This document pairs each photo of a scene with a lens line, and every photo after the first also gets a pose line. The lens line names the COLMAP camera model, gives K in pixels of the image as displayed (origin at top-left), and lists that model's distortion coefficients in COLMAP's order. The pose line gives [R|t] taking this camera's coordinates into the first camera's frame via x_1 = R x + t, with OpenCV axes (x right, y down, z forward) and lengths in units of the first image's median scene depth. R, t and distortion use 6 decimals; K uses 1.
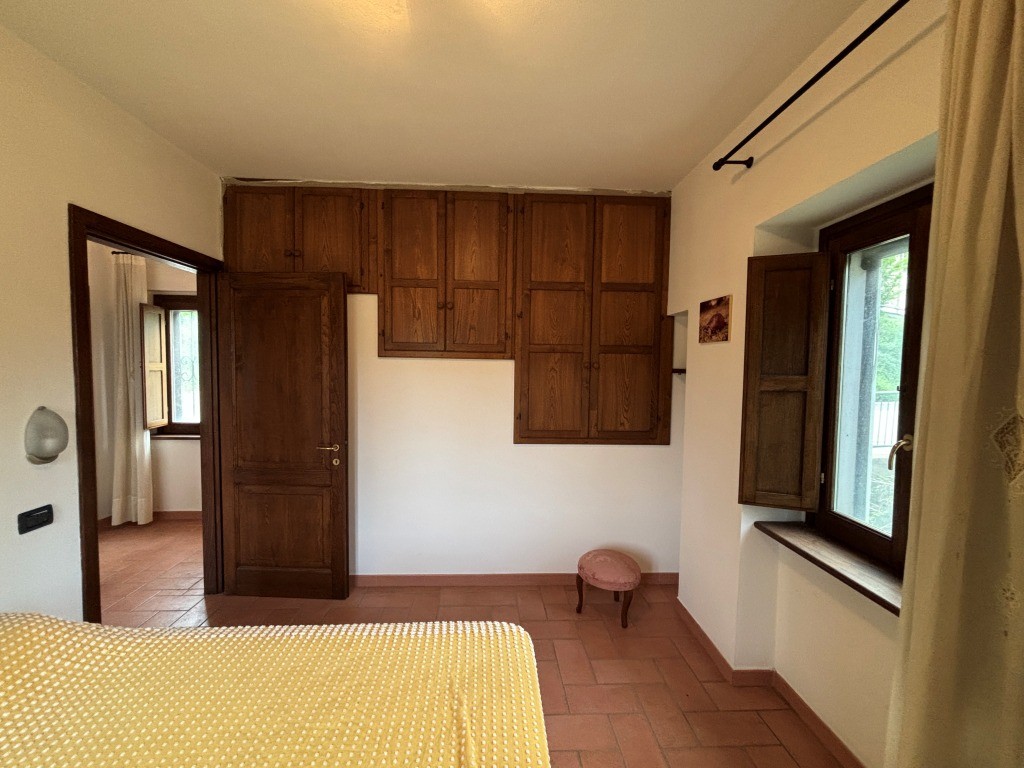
lens RADIAL K [[411.7, 0, 507.7], [0, 411.7, 385.7], [0, 0, 1]] dist [-0.000161, -0.000201]
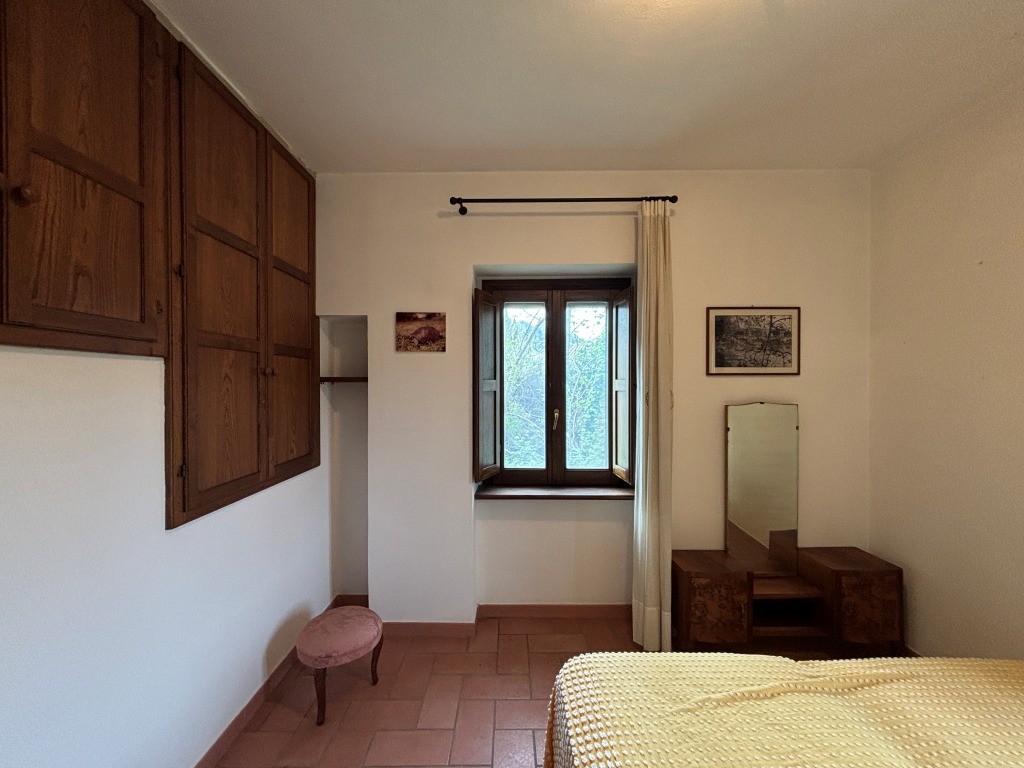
lens RADIAL K [[411.7, 0, 507.7], [0, 411.7, 385.7], [0, 0, 1]] dist [-0.000161, -0.000201]
pose [[0.044475, -0.020440, 0.998801, -0.465117], [0.050169, 0.998575, 0.018202, -0.019154], [-0.997750, 0.049299, 0.045437, 0.581128]]
